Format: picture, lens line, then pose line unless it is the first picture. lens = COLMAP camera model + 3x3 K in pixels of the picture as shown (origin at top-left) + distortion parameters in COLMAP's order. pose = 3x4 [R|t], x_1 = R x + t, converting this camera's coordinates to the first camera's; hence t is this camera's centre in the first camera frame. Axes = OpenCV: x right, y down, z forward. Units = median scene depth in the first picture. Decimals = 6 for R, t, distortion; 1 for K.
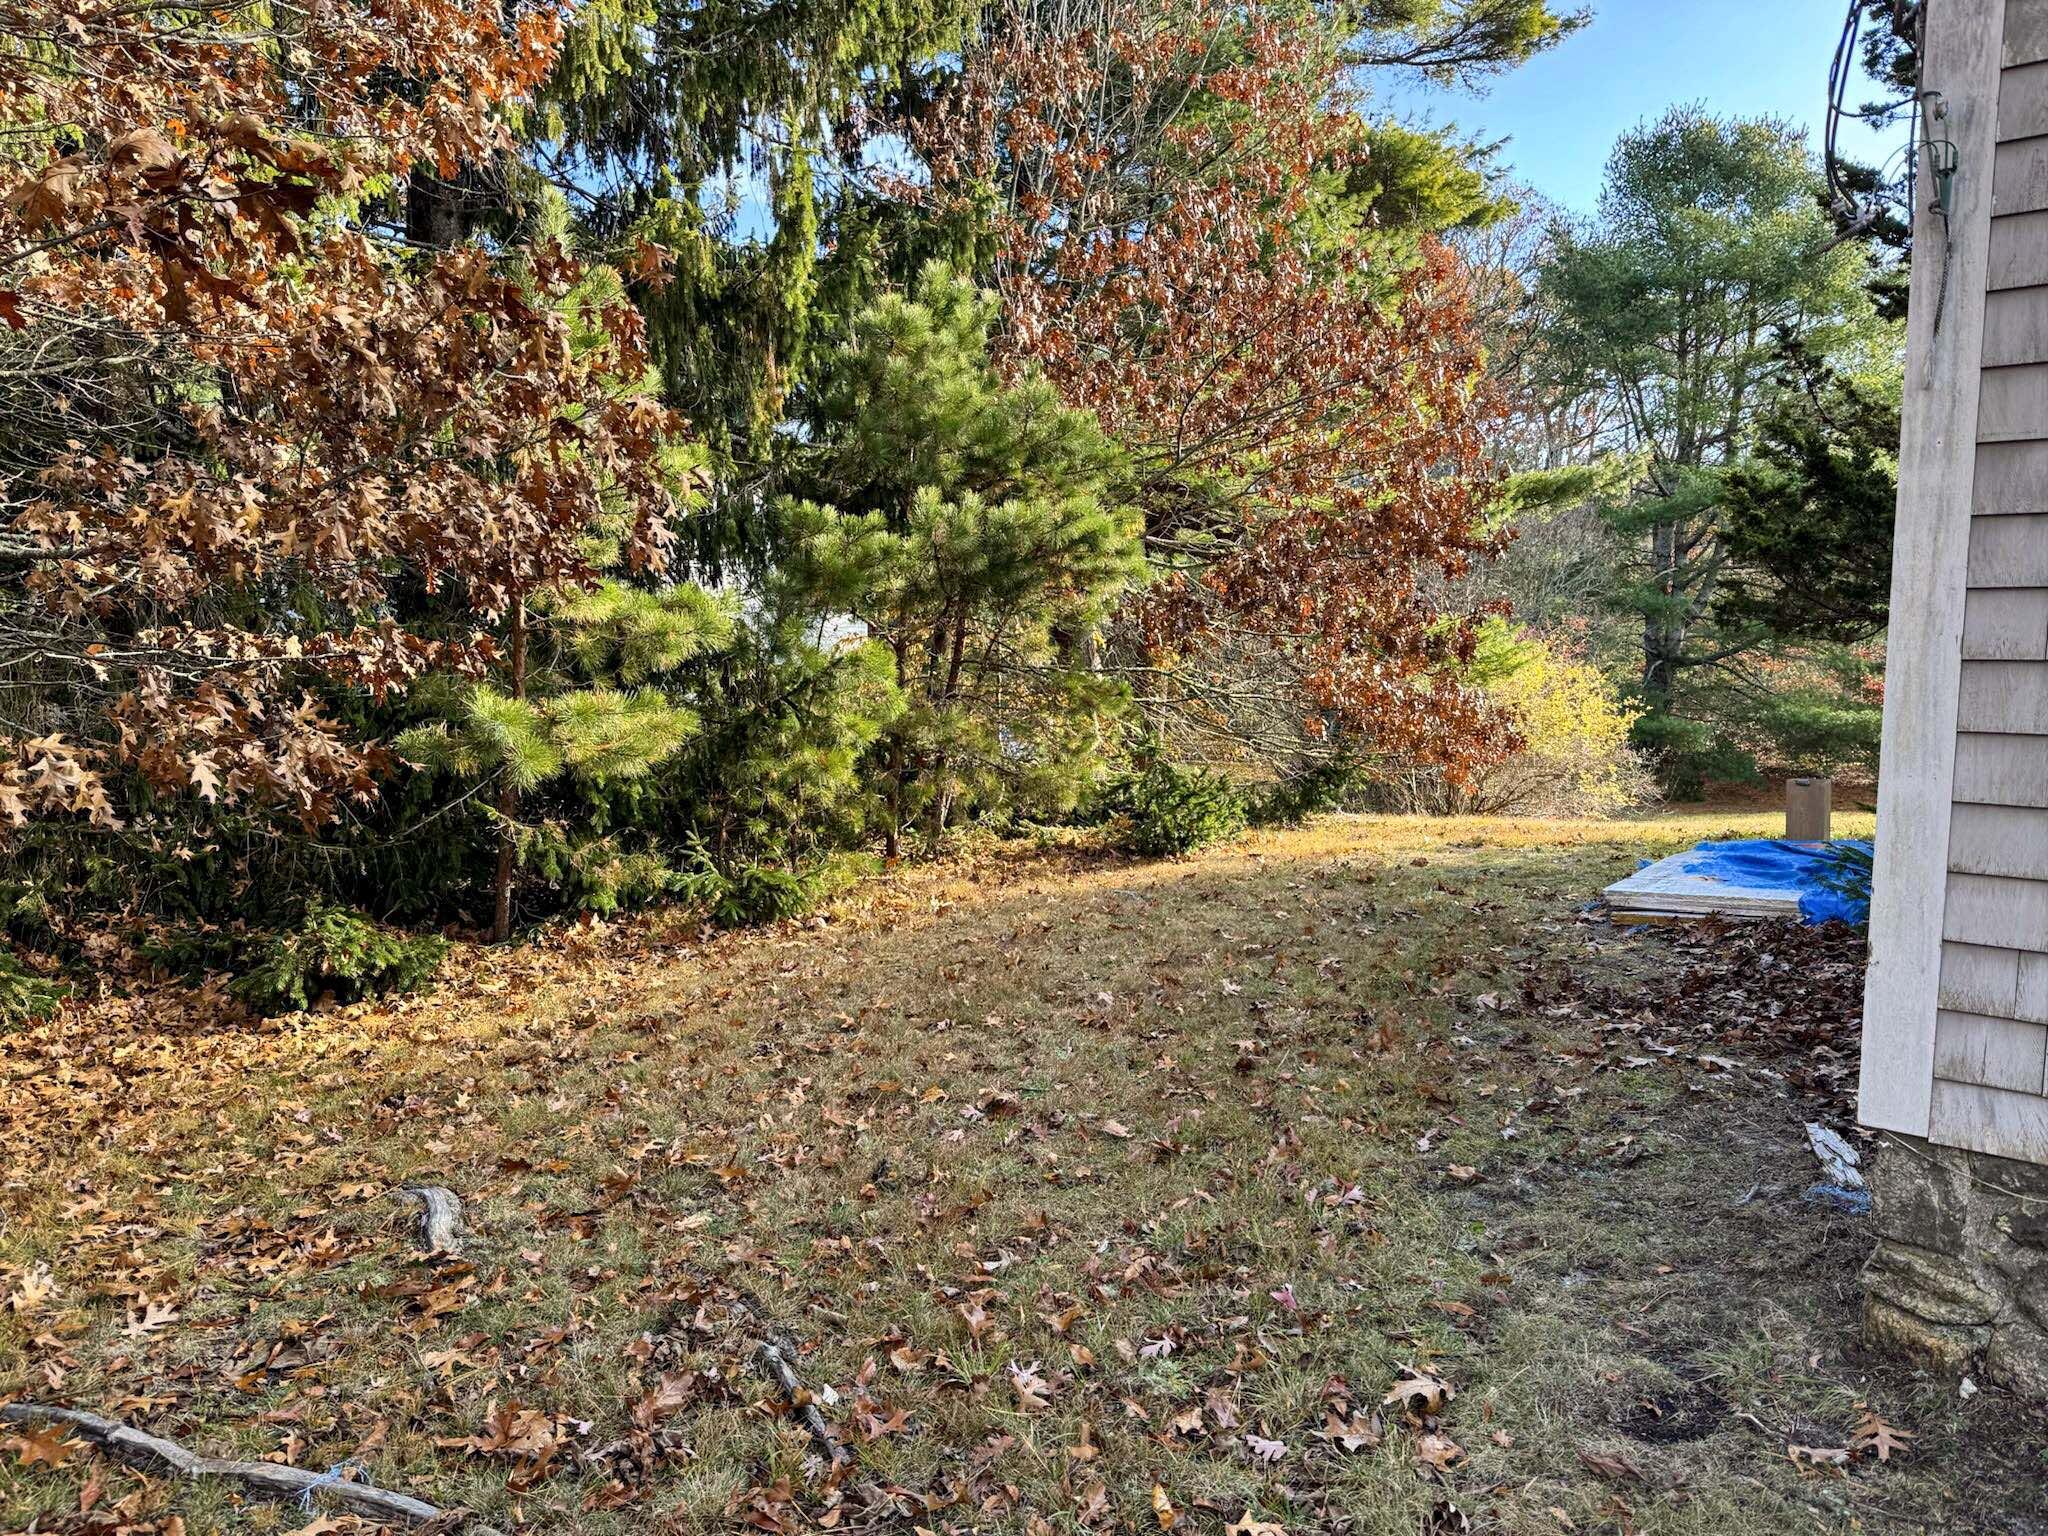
lens RADIAL K [[1422.1, 0, 1013.6], [0, 1422.1, 757.6], [0, 0, 1]] dist [0.133170, -0.101927]
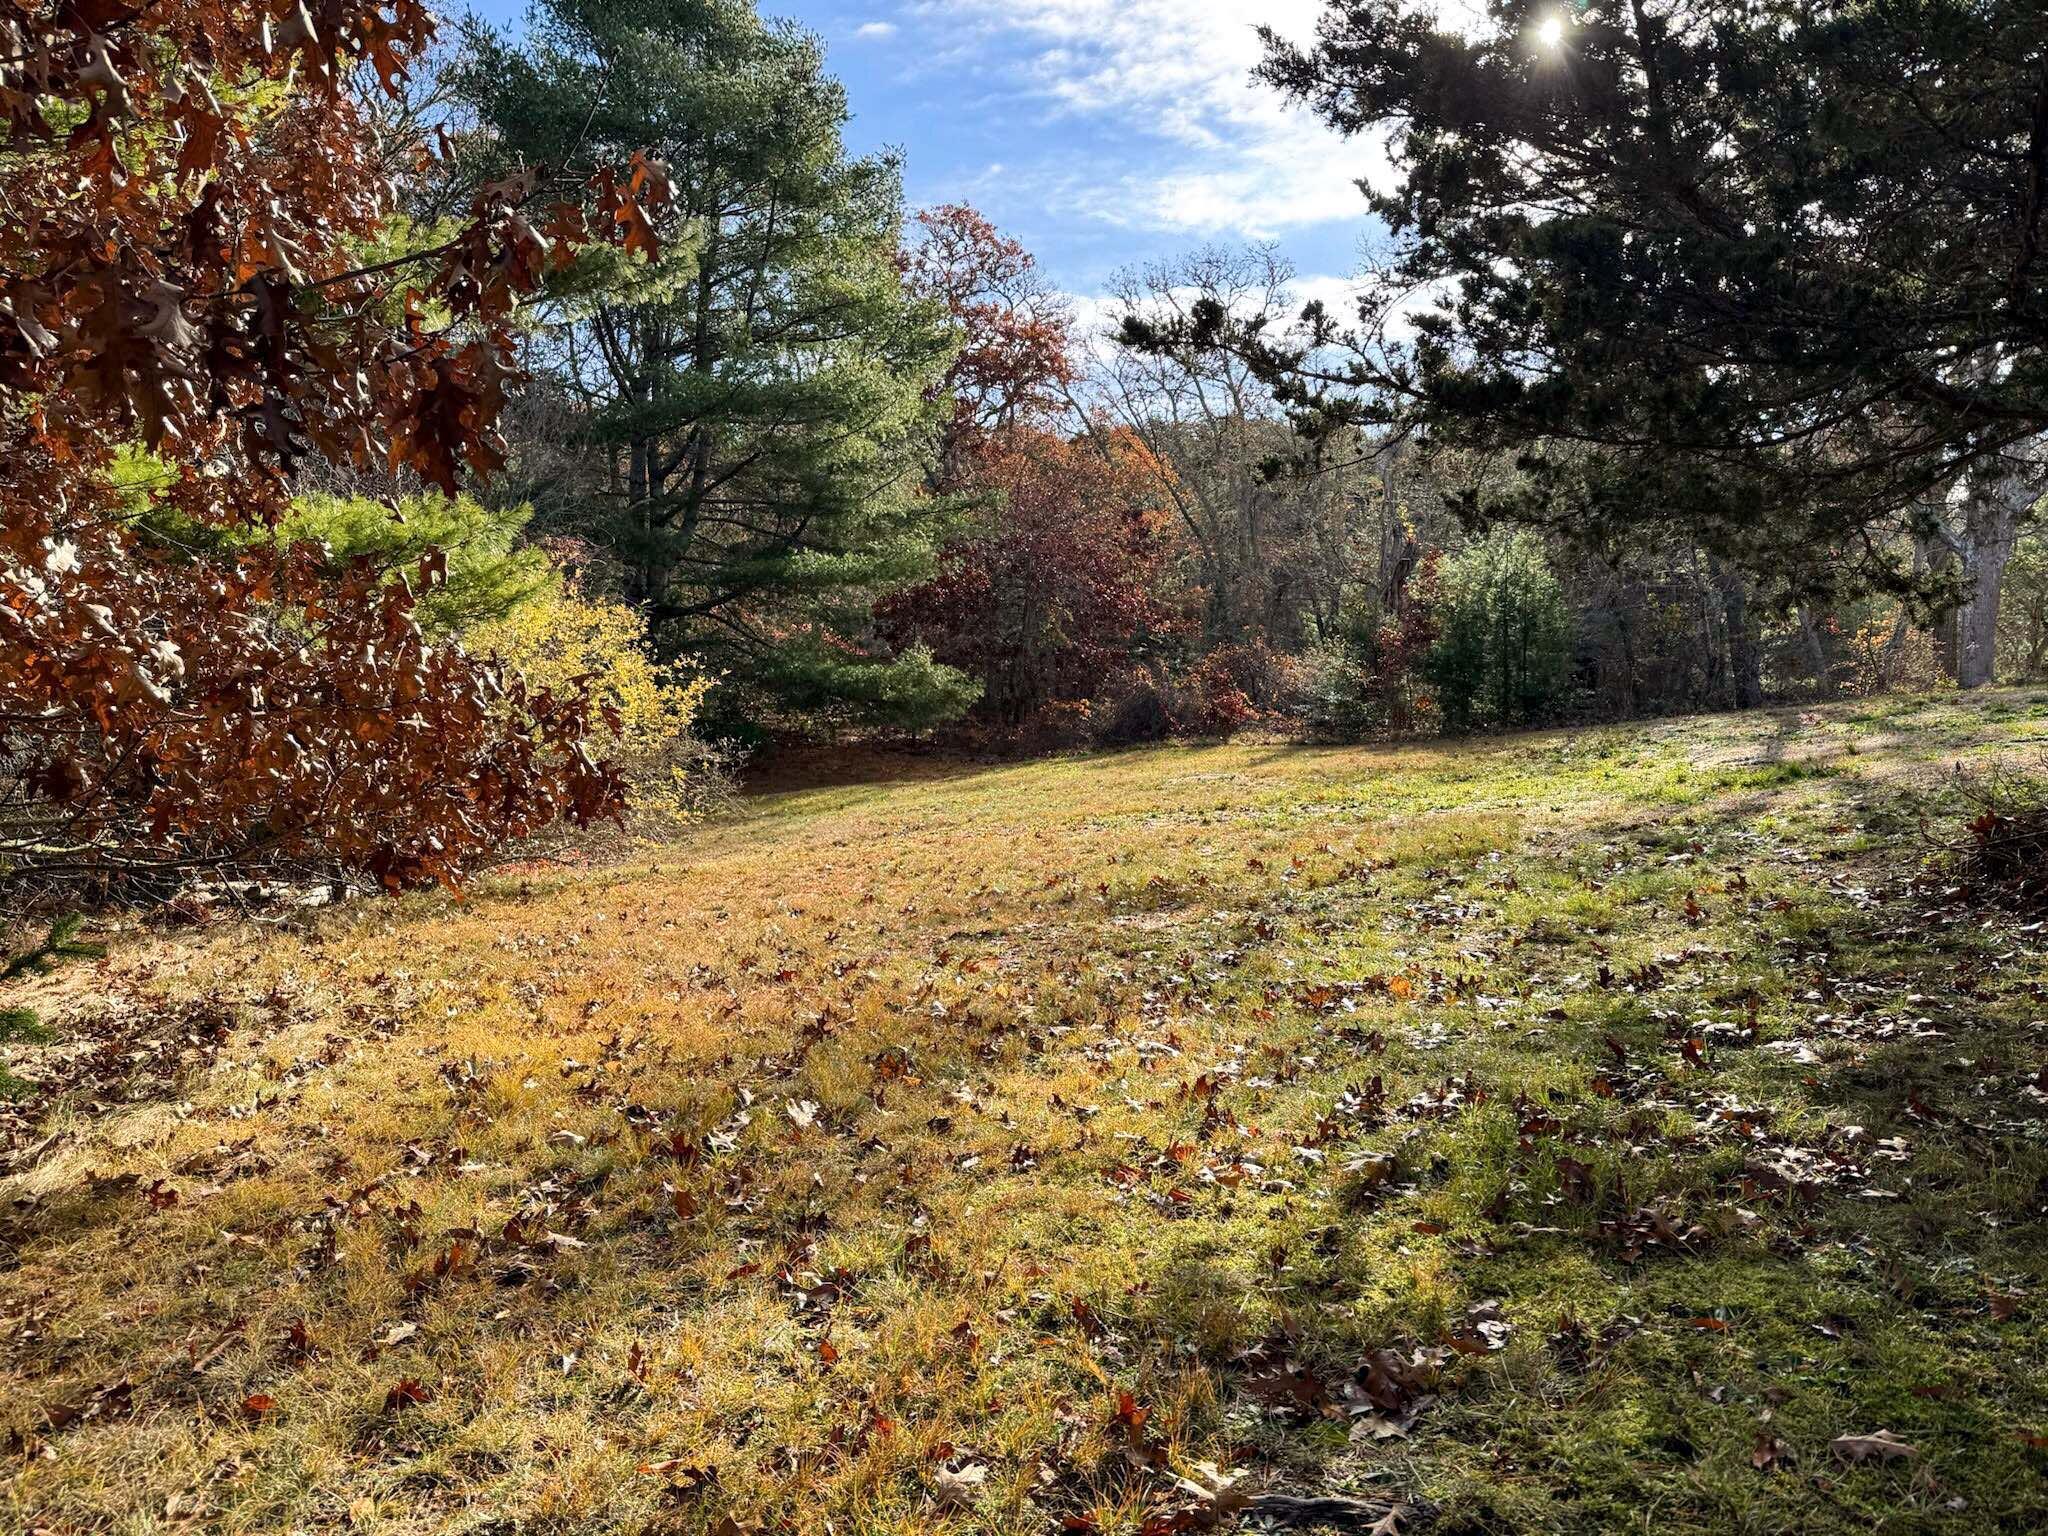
lens RADIAL K [[1422.1, 0, 1013.6], [0, 1422.1, 757.6], [0, 0, 1]] dist [0.133170, -0.101927]
pose [[0.762974, -0.061954, 0.643453, 0.106112], [0.041404, 0.998036, 0.047000, -0.016170], [-0.645101, -0.009218, 0.764041, 0.350801]]
